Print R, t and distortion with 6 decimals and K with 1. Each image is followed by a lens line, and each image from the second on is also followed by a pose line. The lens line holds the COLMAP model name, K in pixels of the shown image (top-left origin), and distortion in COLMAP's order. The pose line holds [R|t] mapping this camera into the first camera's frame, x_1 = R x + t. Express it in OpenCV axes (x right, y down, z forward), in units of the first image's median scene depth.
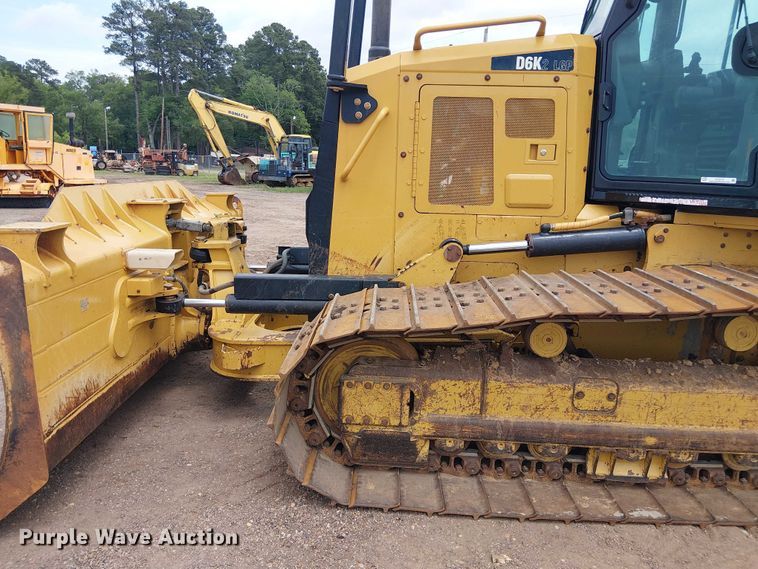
lens RADIAL K [[572.1, 0, 377.7], [0, 572.1, 282.2], [0, 0, 1]] dist [0.121780, -0.218055]
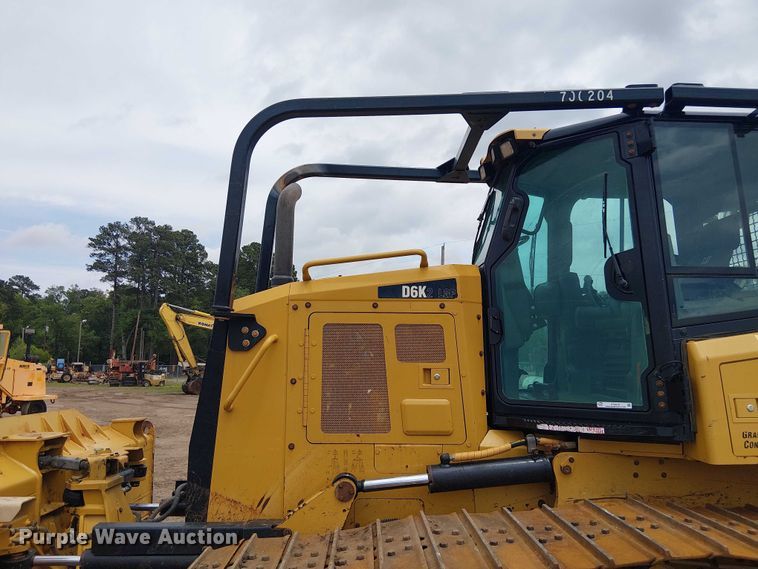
lens RADIAL K [[572.1, 0, 377.7], [0, 572.1, 282.2], [0, 0, 1]] dist [0.121780, -0.218055]
pose [[0.998816, -0.016093, 0.045914, 0.125136], [0.030765, 0.939994, -0.339802, -0.041812], [-0.037690, 0.340813, 0.939375, 0.036713]]
